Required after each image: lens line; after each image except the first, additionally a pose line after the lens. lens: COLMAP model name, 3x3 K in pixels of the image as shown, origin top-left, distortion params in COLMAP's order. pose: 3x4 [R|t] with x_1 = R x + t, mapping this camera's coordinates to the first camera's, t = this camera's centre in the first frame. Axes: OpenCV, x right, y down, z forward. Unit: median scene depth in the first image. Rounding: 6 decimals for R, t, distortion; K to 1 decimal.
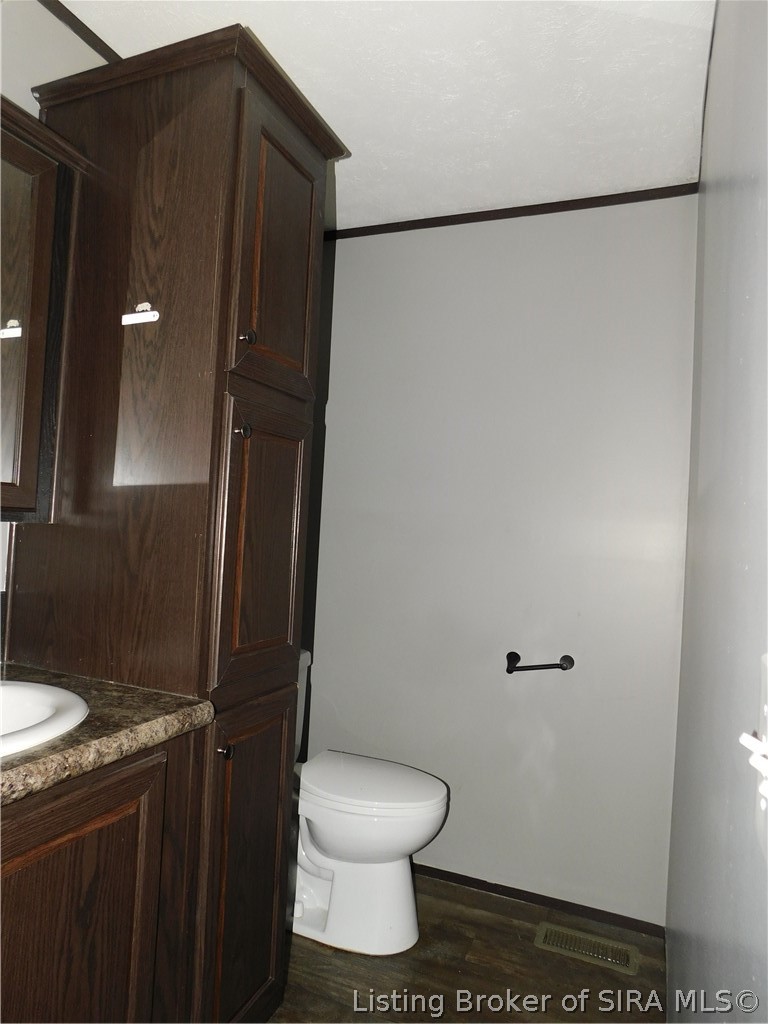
lens RADIAL K [[669.1, 0, 387.4], [0, 669.1, 512.0], [0, 0, 1]] dist [-0.057332, 0.034622]
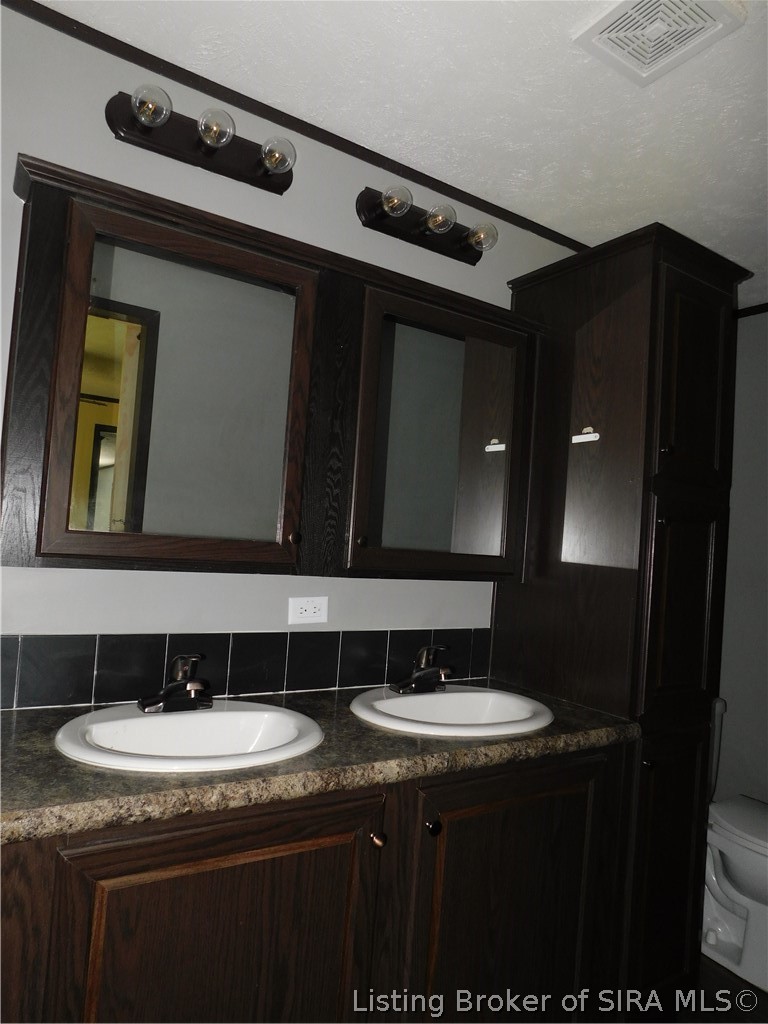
lens RADIAL K [[669.1, 0, 387.4], [0, 669.1, 512.0], [0, 0, 1]] dist [-0.057332, 0.034622]
pose [[0.826685, -0.015731, -0.562445, 0.069612], [-0.015704, 0.998575, -0.051011, -0.063956], [0.562446, 0.051002, 0.825260, -0.399745]]
